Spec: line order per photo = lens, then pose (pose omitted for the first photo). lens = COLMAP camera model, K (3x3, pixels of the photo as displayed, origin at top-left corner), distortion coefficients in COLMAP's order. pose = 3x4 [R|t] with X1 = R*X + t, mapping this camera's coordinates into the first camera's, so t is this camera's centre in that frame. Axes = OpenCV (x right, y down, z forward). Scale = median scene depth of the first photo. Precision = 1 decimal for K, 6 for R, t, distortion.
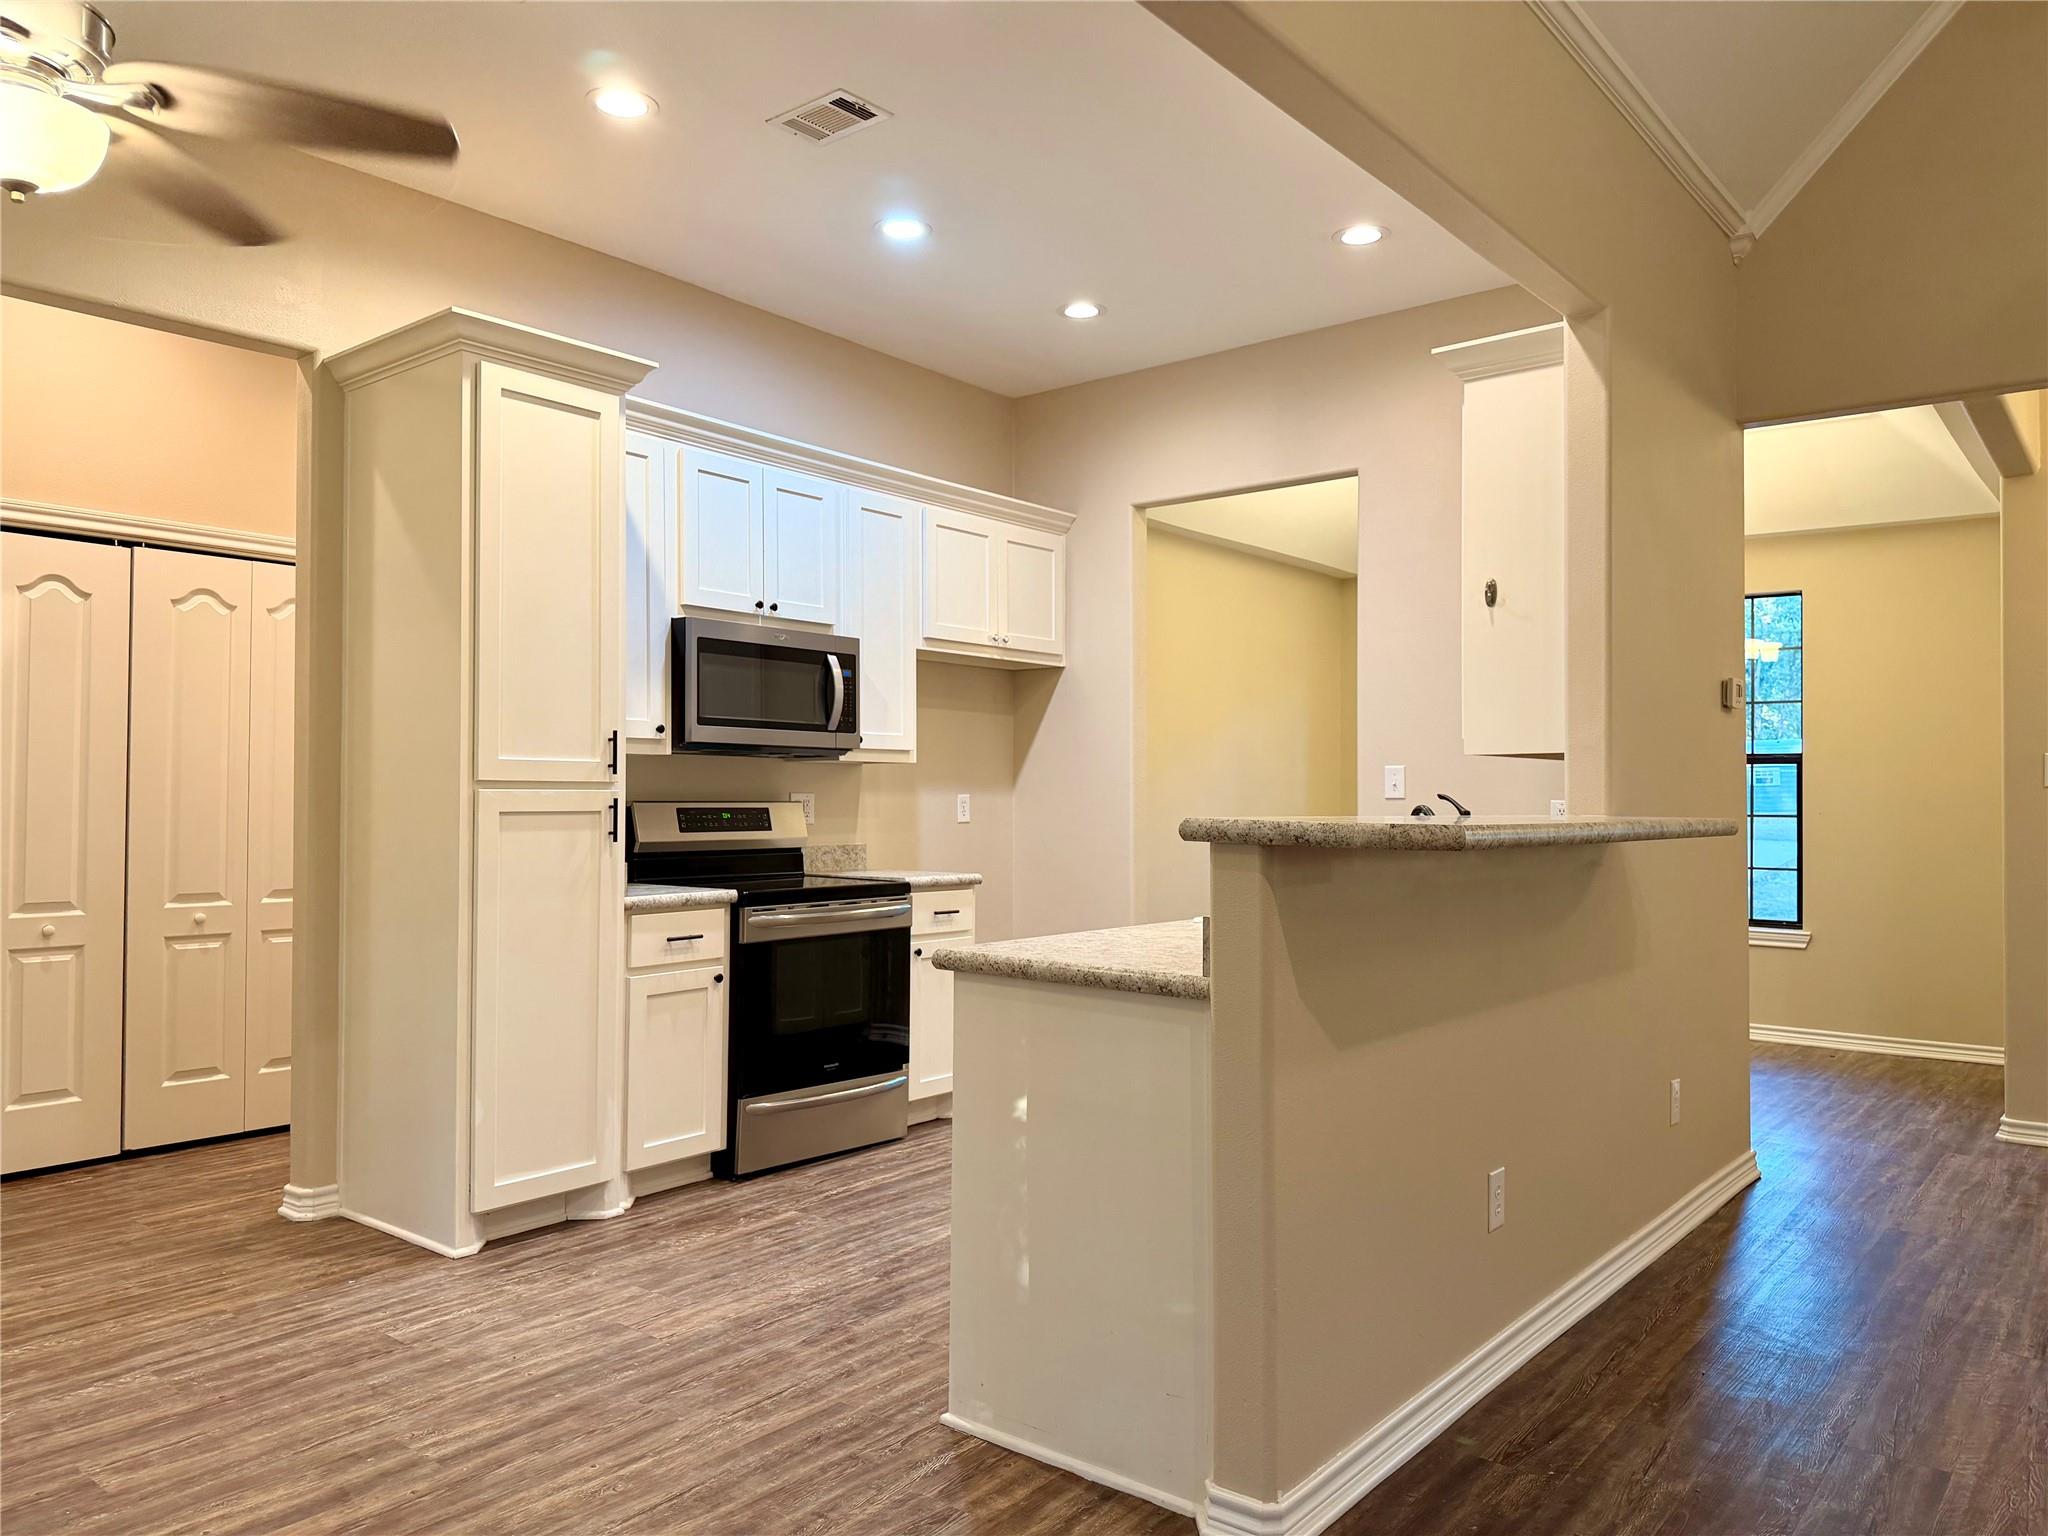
lens RADIAL K [[1422.1, 0, 1024.0], [0, 1422.1, 768.0], [0, 0, 1]] dist [0.008938, -0.019154]
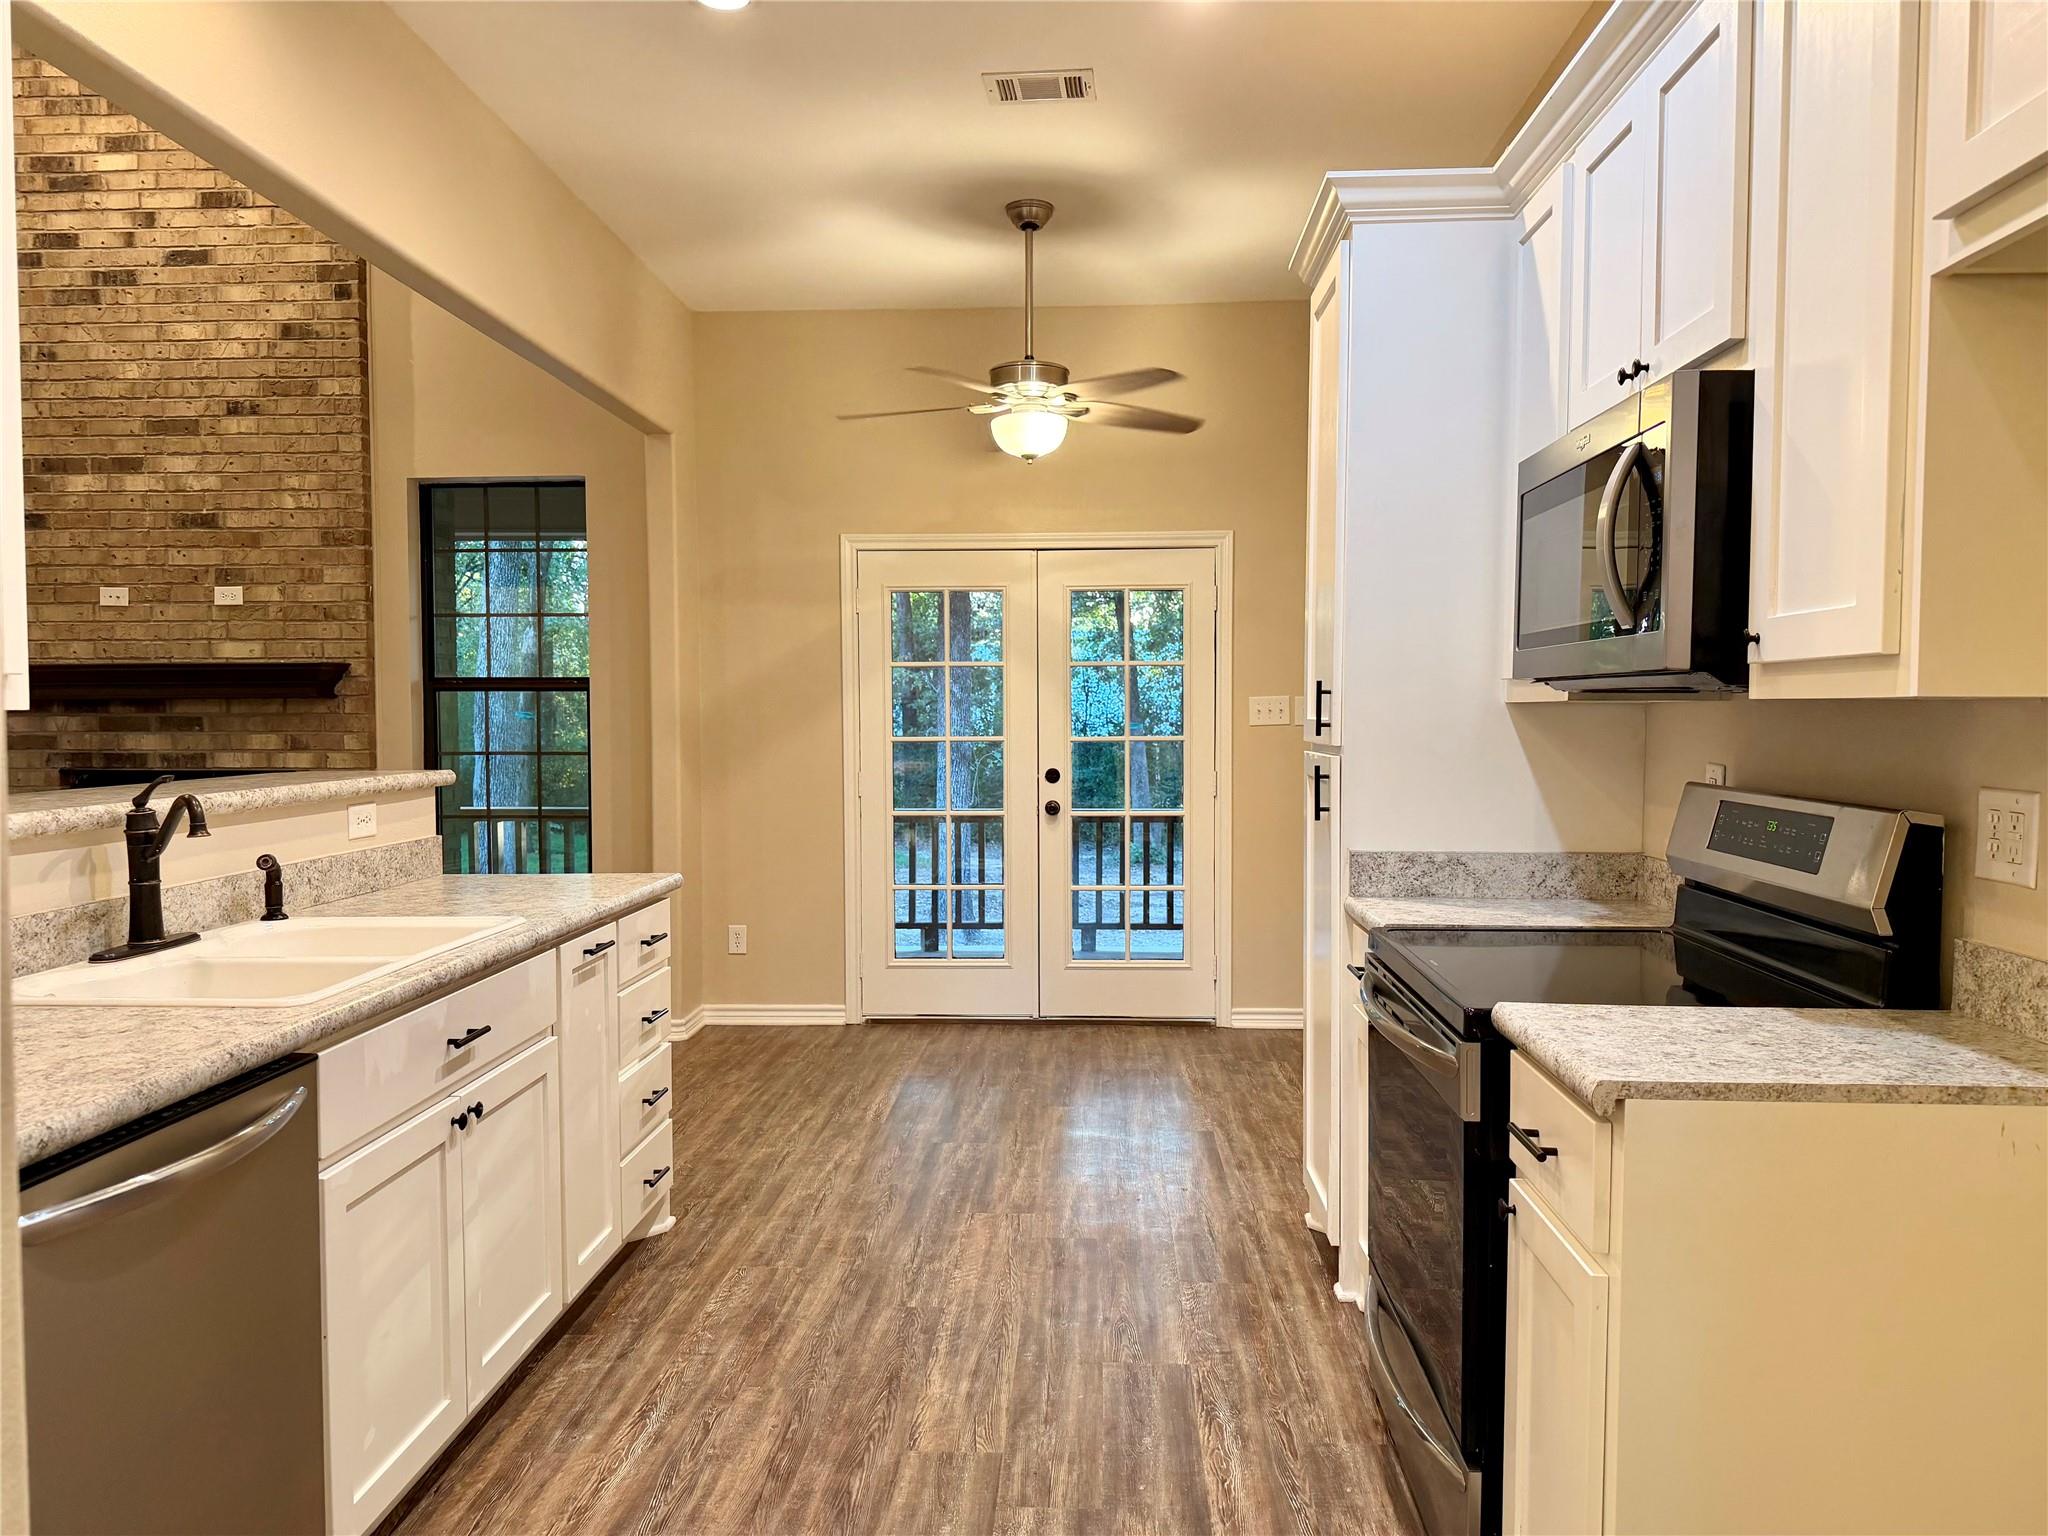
lens RADIAL K [[1422.1, 0, 1024.0], [0, 1422.1, 768.0], [0, 0, 1]] dist [0.008938, -0.019154]
pose [[-0.803376, 0.012946, -0.595331, 0.397031], [-0.001226, 0.999726, 0.023395, 0.009518], [0.595470, 0.019524, -0.803140, 1.936694]]
